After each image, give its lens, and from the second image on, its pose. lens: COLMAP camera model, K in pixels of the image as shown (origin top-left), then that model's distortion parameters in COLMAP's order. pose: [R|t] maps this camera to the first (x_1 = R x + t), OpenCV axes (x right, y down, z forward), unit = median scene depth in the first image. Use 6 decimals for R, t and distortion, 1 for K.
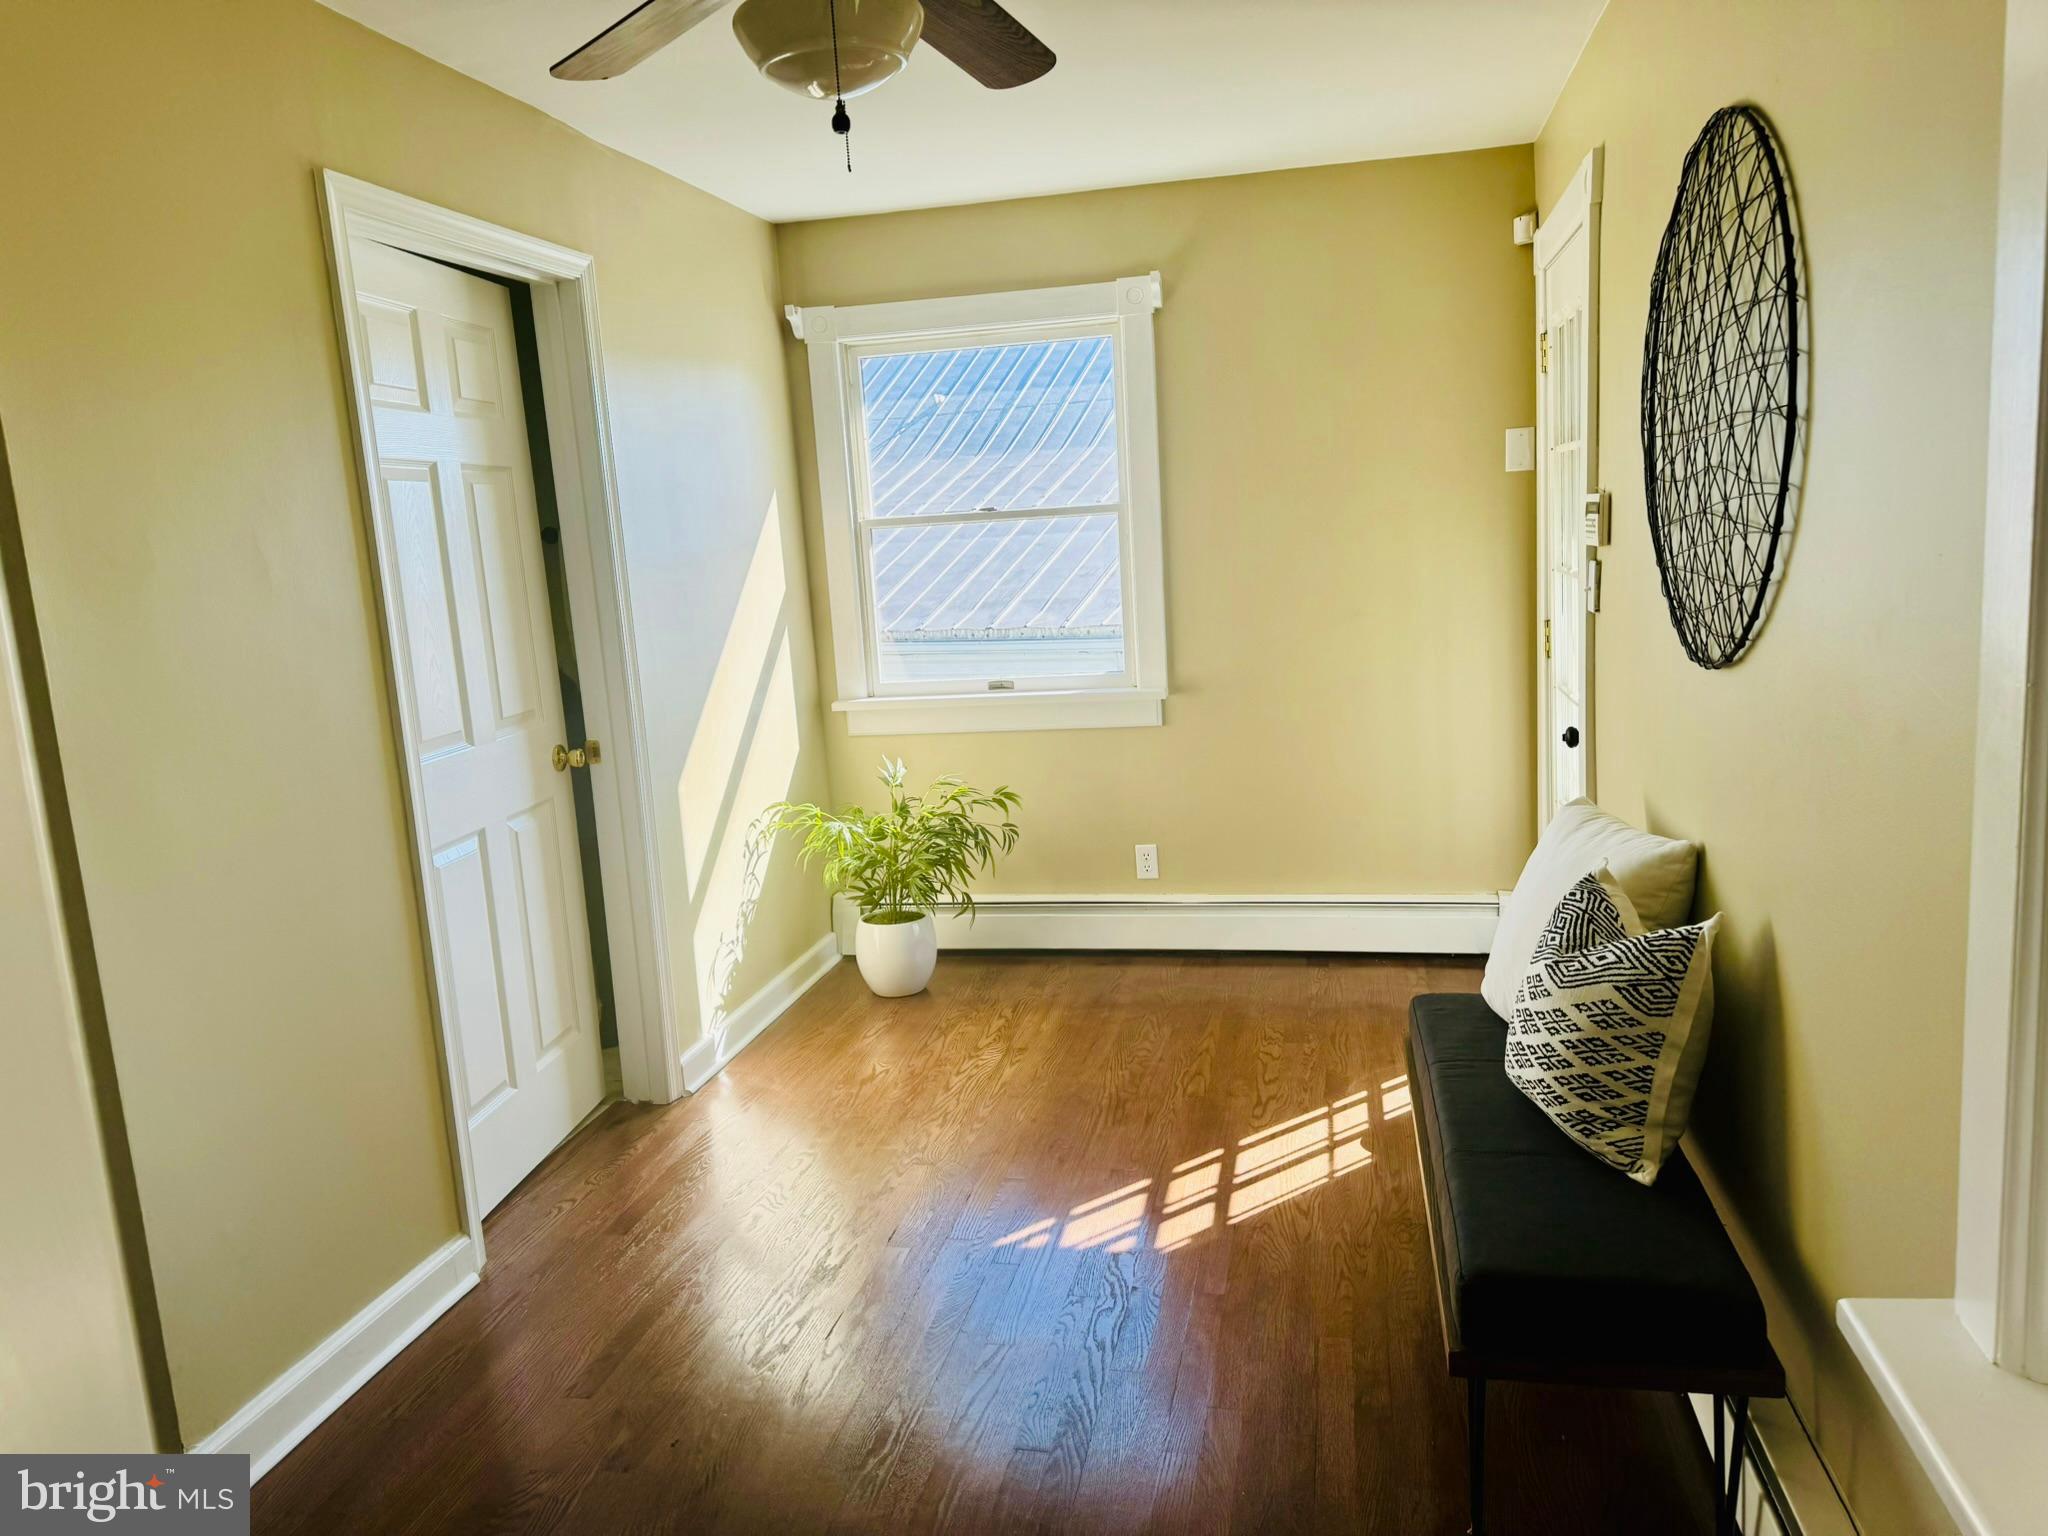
lens RADIAL K [[1431.7, 0, 1024.0], [0, 1431.7, 768.0], [0, 0, 1]] dist [0.145366, -0.242254]
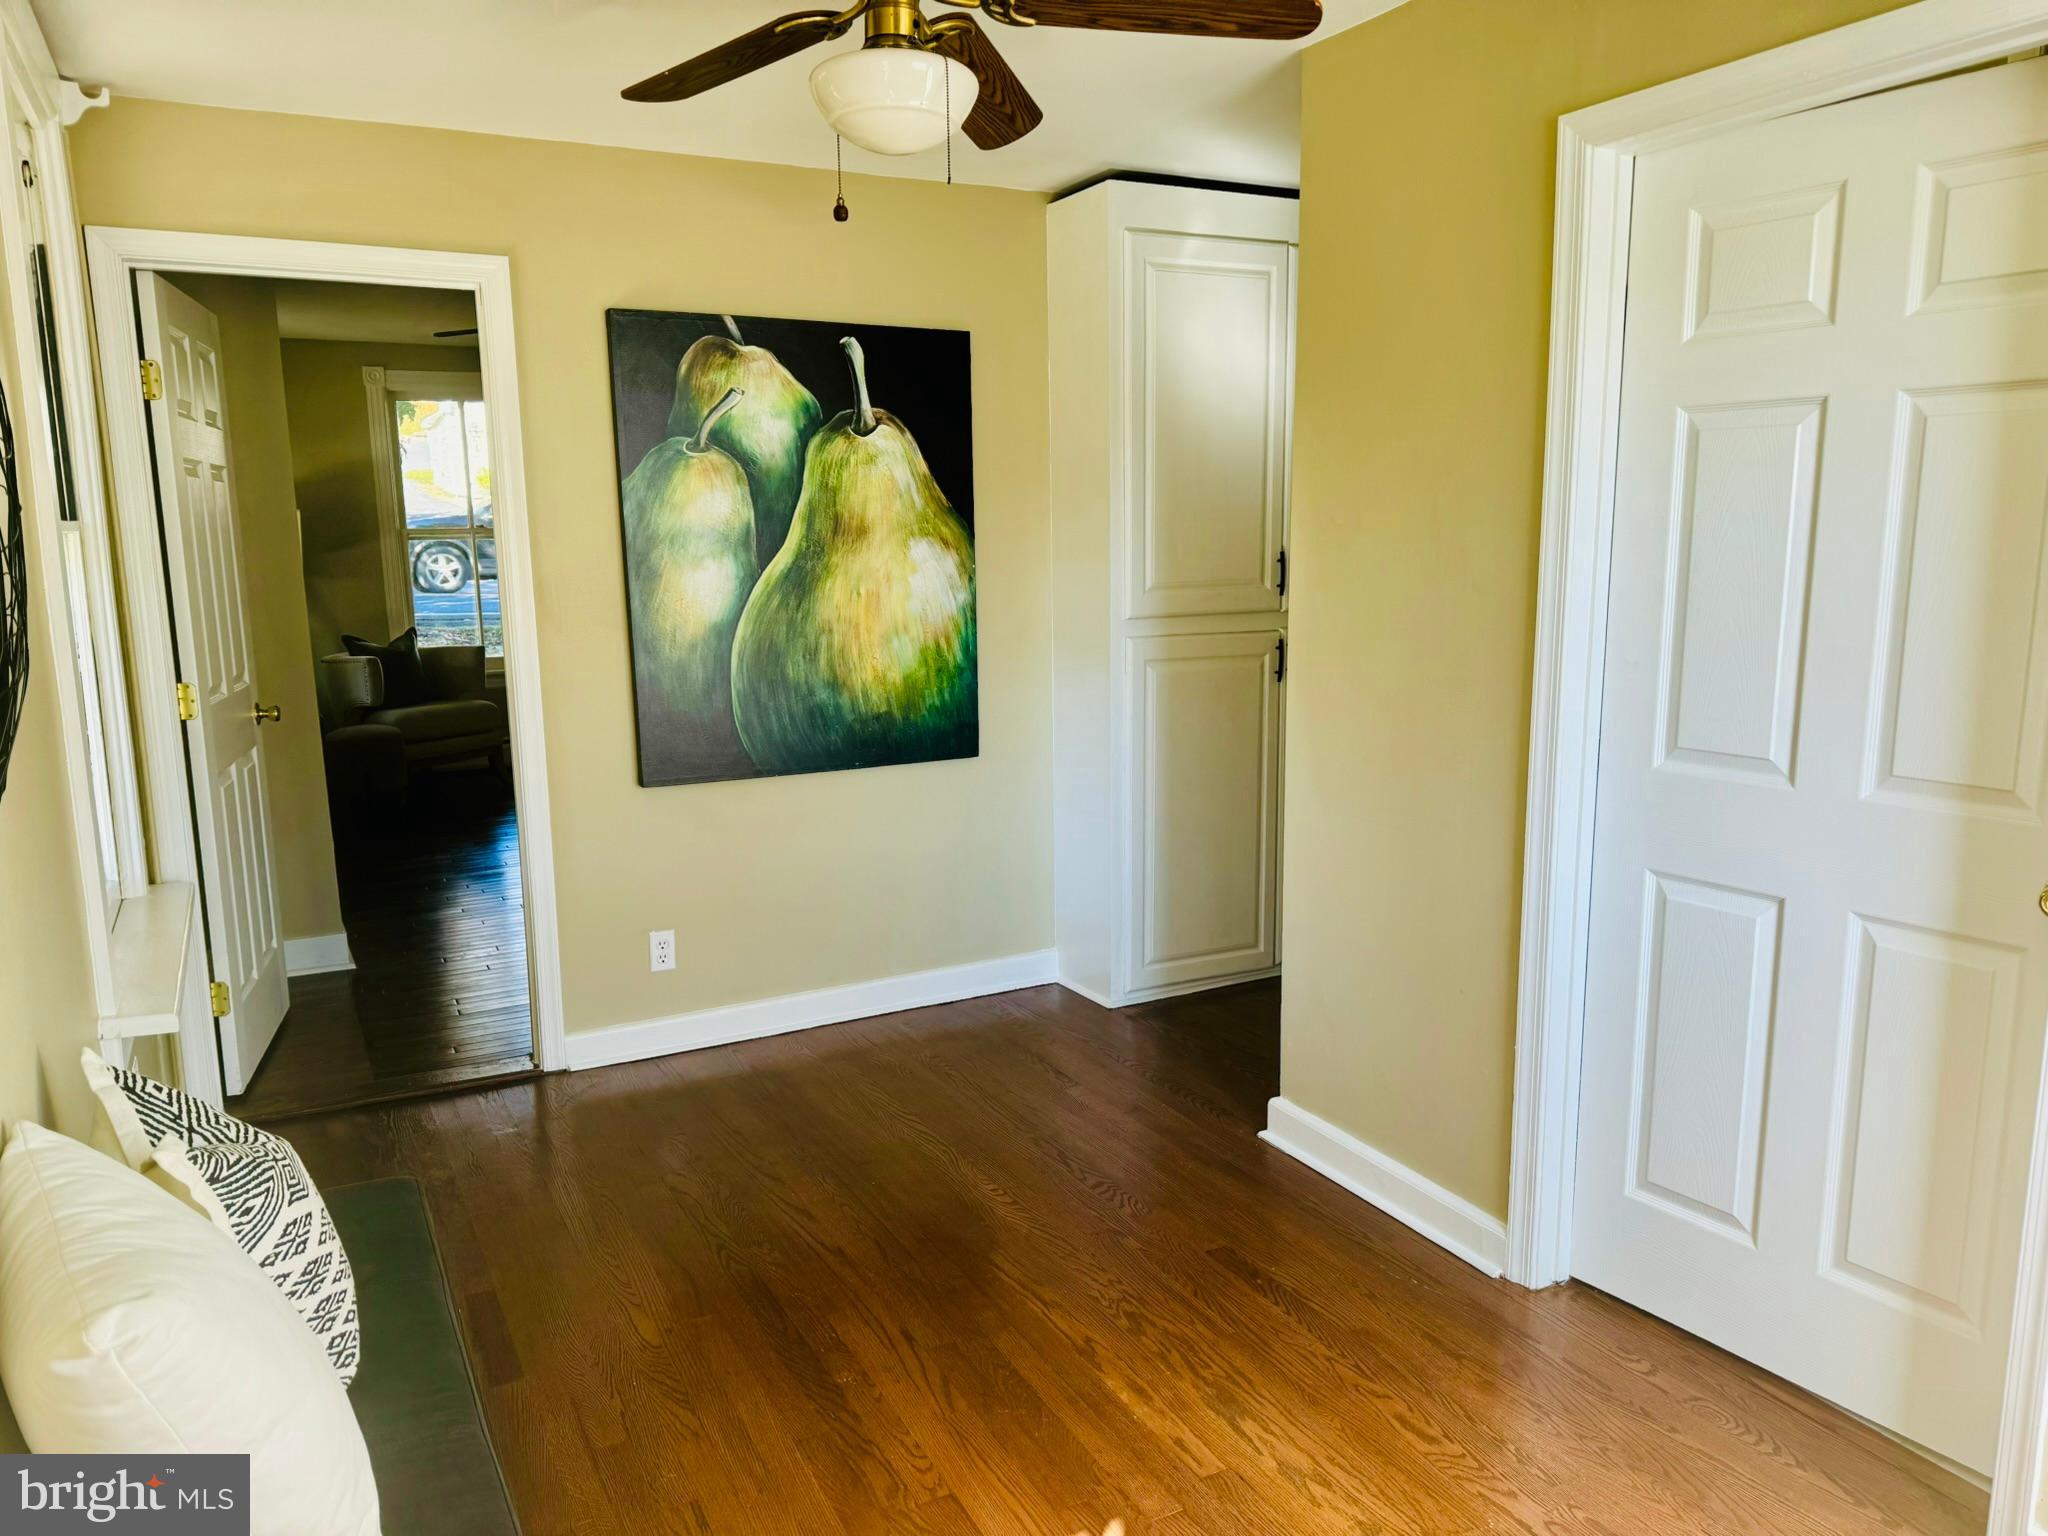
lens RADIAL K [[1431.7, 0, 1024.0], [0, 1431.7, 768.0], [0, 0, 1]] dist [0.145366, -0.242254]
pose [[-0.763534, 0.179062, -0.620445, 0.362304], [-0.046779, 0.942927, 0.329698, -0.243116], [0.644071, 0.280759, -0.711581, 1.243799]]
